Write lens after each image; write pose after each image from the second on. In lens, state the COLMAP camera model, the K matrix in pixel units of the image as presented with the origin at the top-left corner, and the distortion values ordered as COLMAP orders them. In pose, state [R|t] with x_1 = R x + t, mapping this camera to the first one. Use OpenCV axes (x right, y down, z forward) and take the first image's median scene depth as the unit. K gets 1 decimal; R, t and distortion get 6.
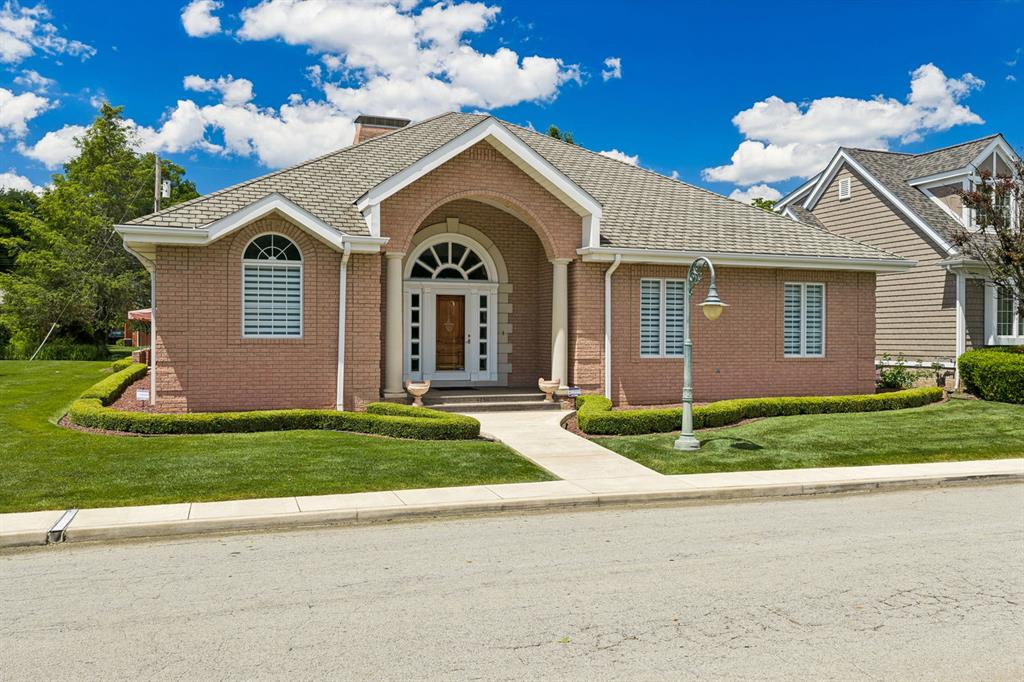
lens RADIAL K [[844.9, 0, 515.7], [0, 844.9, 337.7], [0, 0, 1]] dist [0.008799, -0.022715]
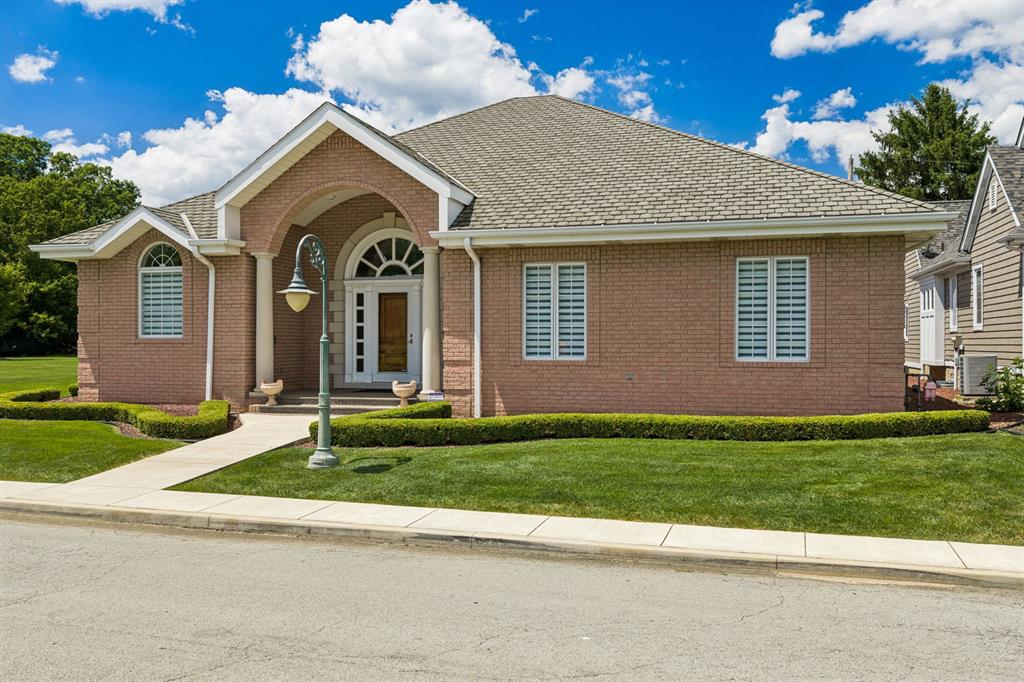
lens RADIAL K [[844.9, 0, 513.0], [0, 844.9, 345.0], [0, 0, 1]] dist [0.008799, -0.022715]
pose [[0.820445, -0.001997, -0.571722, 0.609855], [0.002979, 0.999995, 0.000783, 0.008572], [0.571718, -0.002345, 0.820447, 0.307908]]
